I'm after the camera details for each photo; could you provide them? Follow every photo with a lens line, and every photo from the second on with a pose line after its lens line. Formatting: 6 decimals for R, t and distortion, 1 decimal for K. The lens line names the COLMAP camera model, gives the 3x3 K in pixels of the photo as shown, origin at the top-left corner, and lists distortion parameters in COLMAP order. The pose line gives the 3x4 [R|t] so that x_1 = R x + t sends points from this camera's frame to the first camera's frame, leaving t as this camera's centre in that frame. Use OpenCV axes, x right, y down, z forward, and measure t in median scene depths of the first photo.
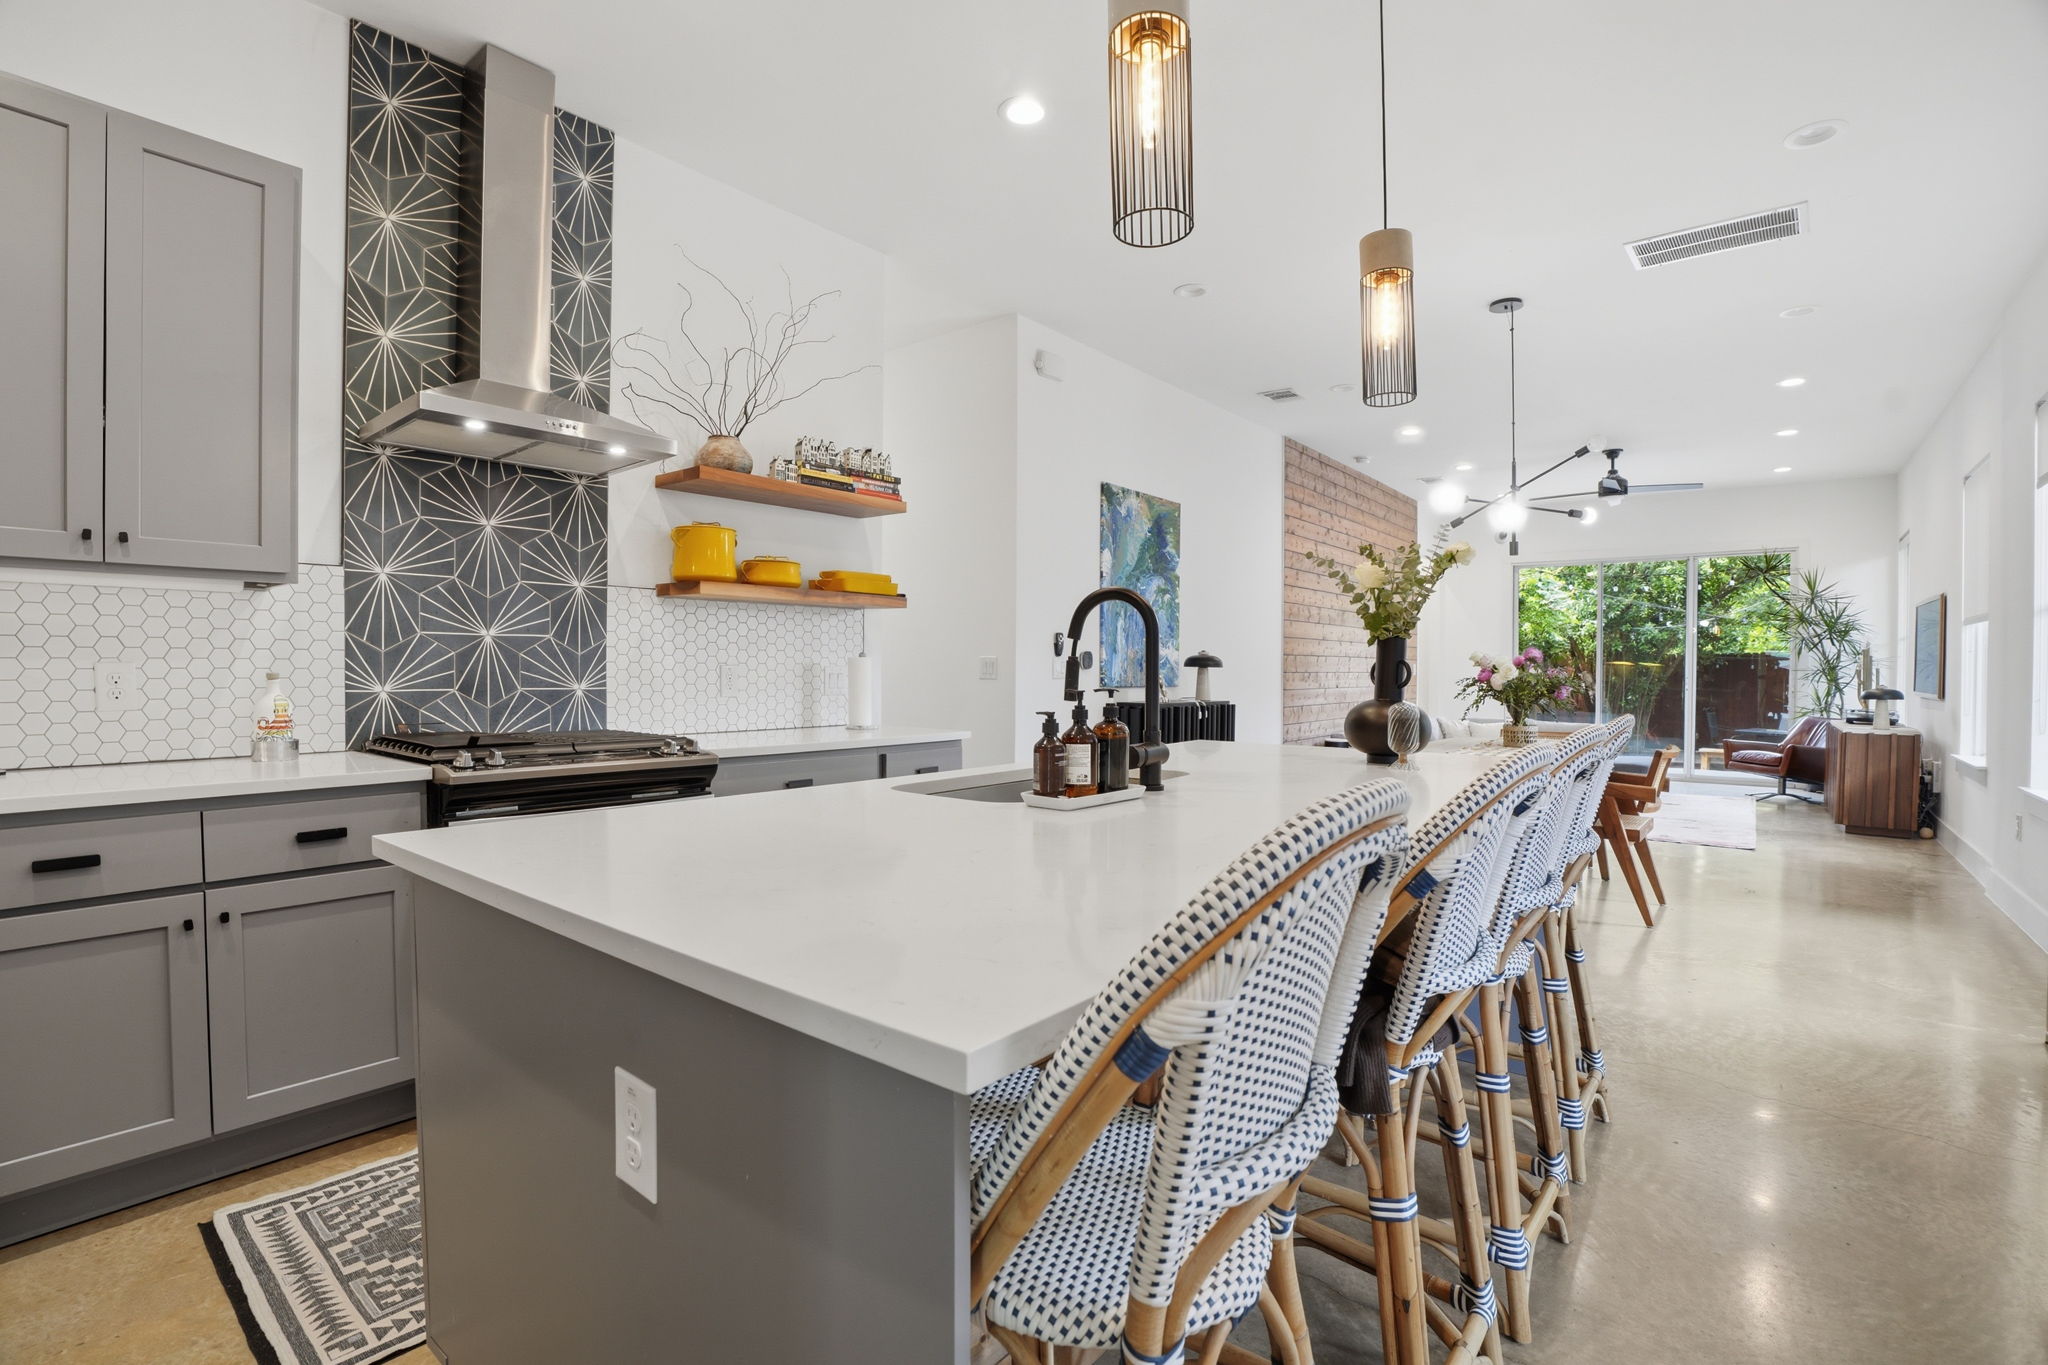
lens RADIAL K [[958.3, 0, 1021.4], [0, 958.3, 677.8], [0, 0, 1]] dist [-0.079995, 0.024647]
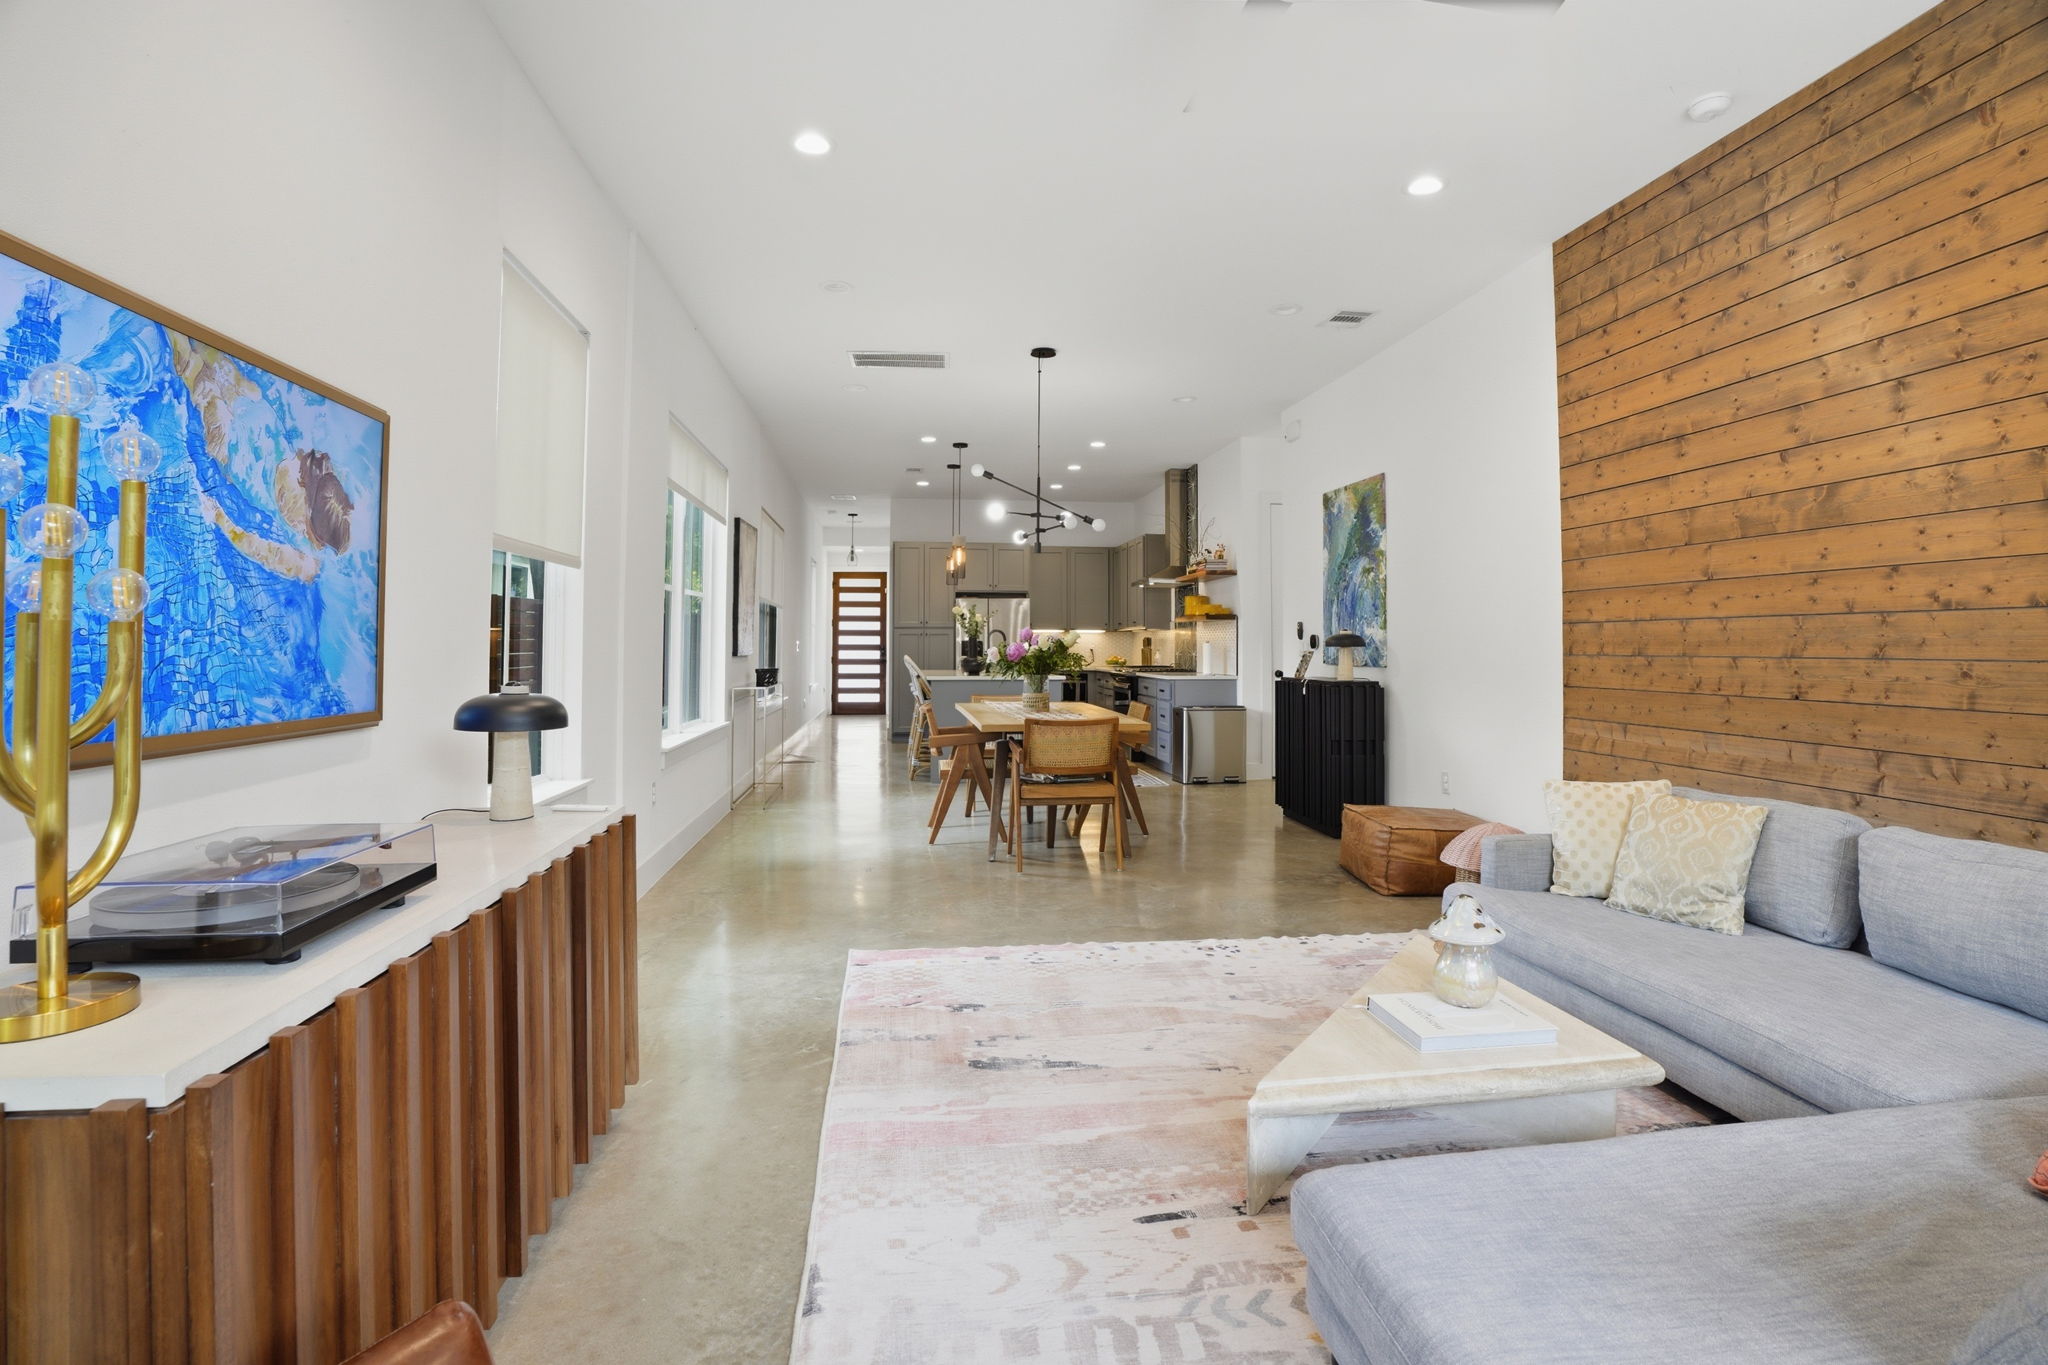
lens RADIAL K [[1048.1, 0, 1024.3], [0, 1048.1, 619.5], [0, 0, 1]] dist [-0.093023, 0.036504]
pose [[-0.702678, -0.027077, -0.710993, 0.852360], [-0.016740, 0.999628, -0.021525, -0.007763], [0.711312, -0.003223, -0.702870, 1.100159]]
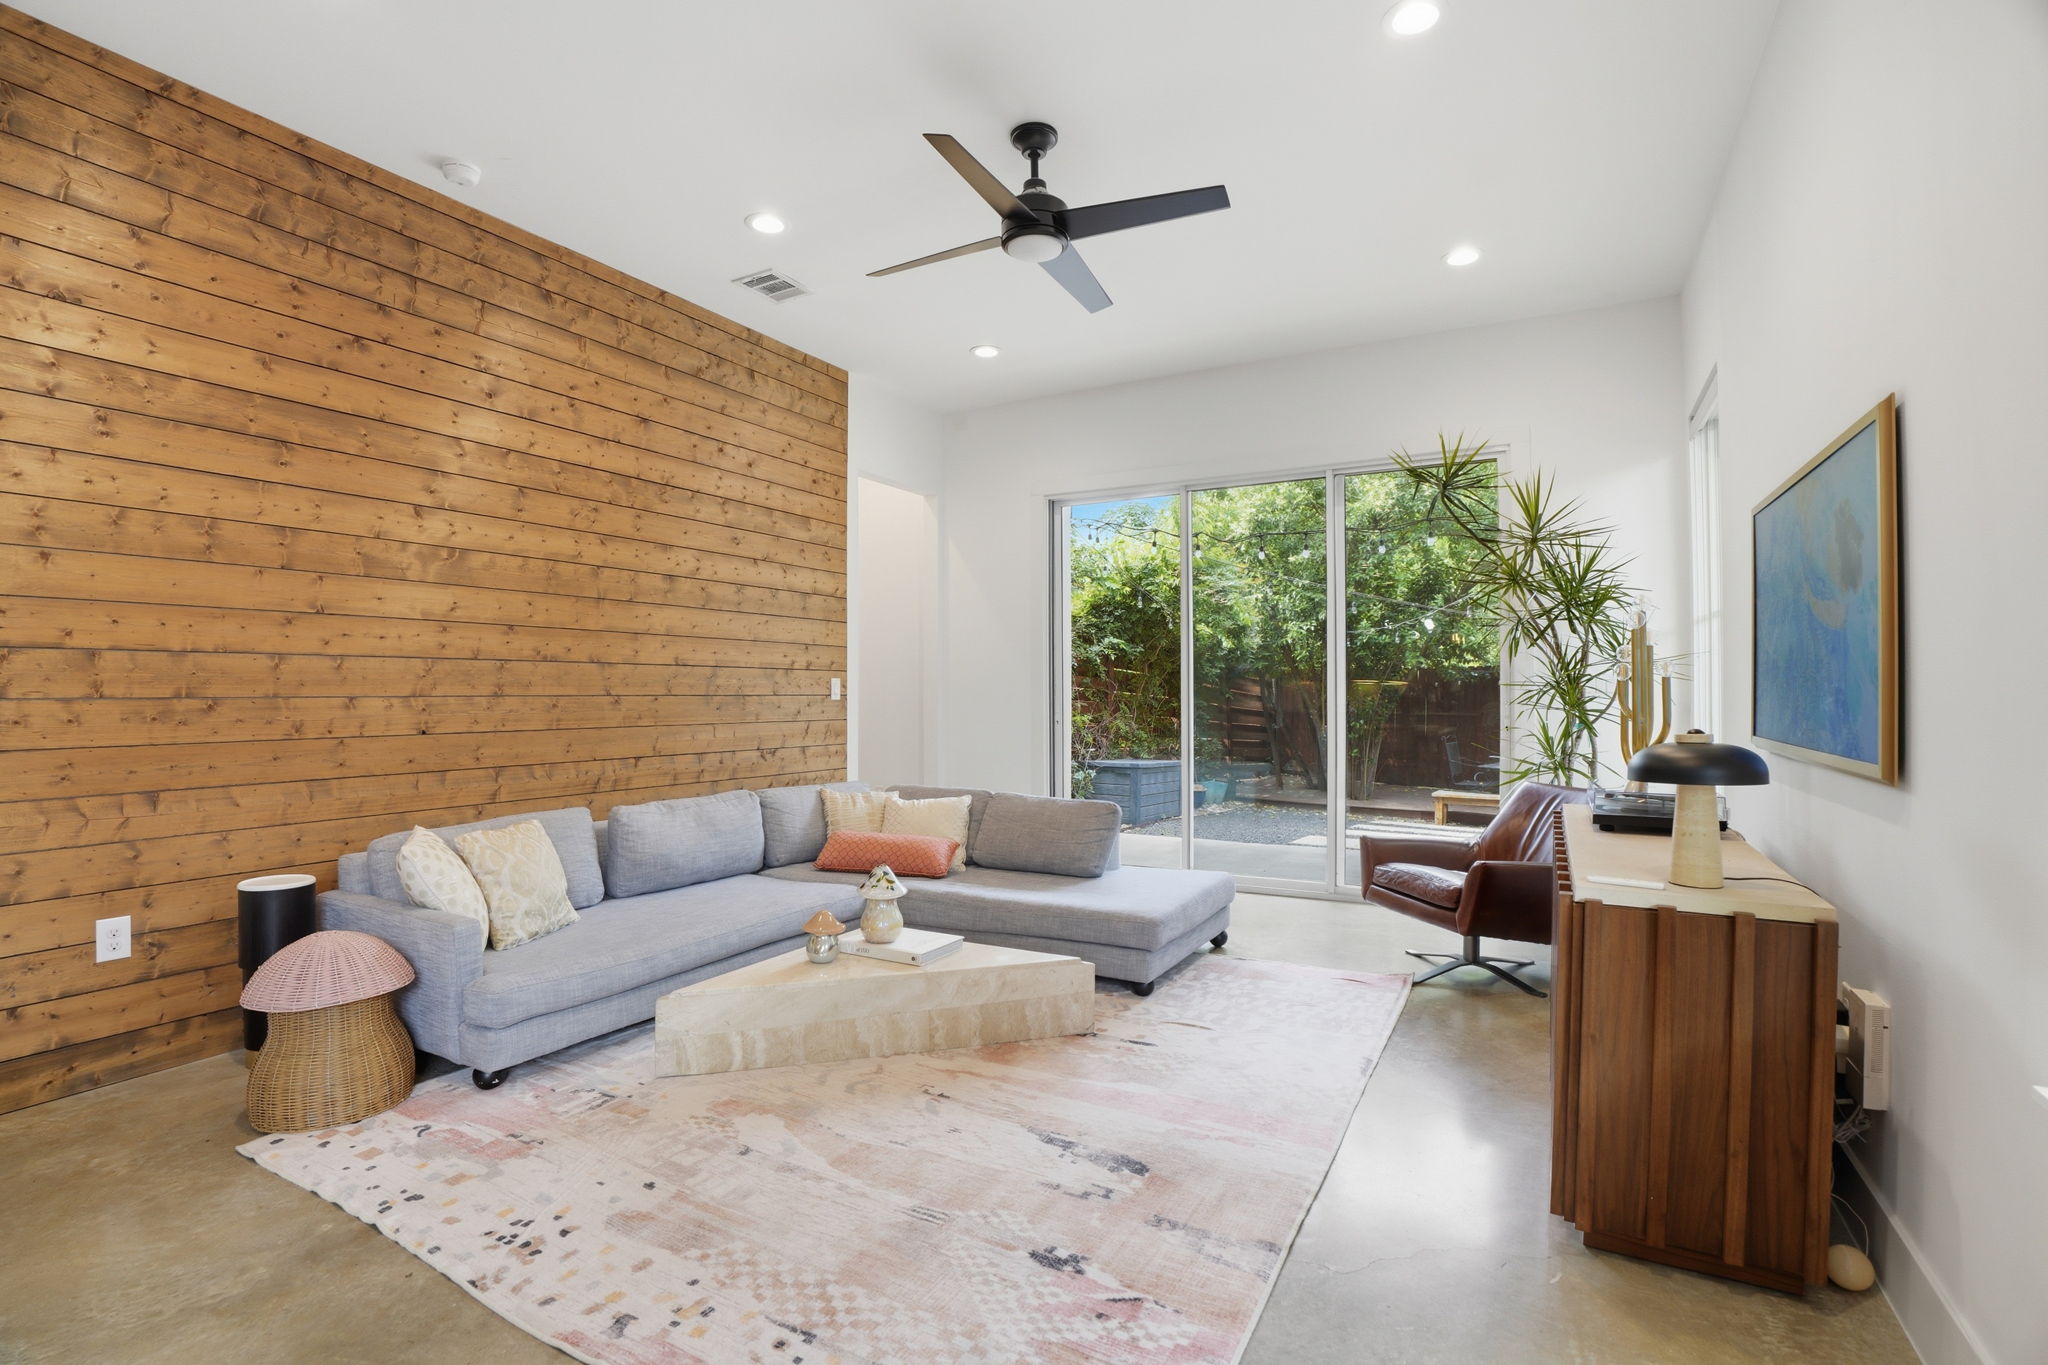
lens RADIAL K [[958.3, 0, 1021.4], [0, 958.3, 677.8], [0, 0, 1]] dist [-0.079995, 0.024647]
pose [[0.985449, -0.004540, 0.169911, 0.539101], [0.008394, 0.999723, -0.021974, -0.003249], [-0.169764, 0.023081, 0.985214, 0.586831]]
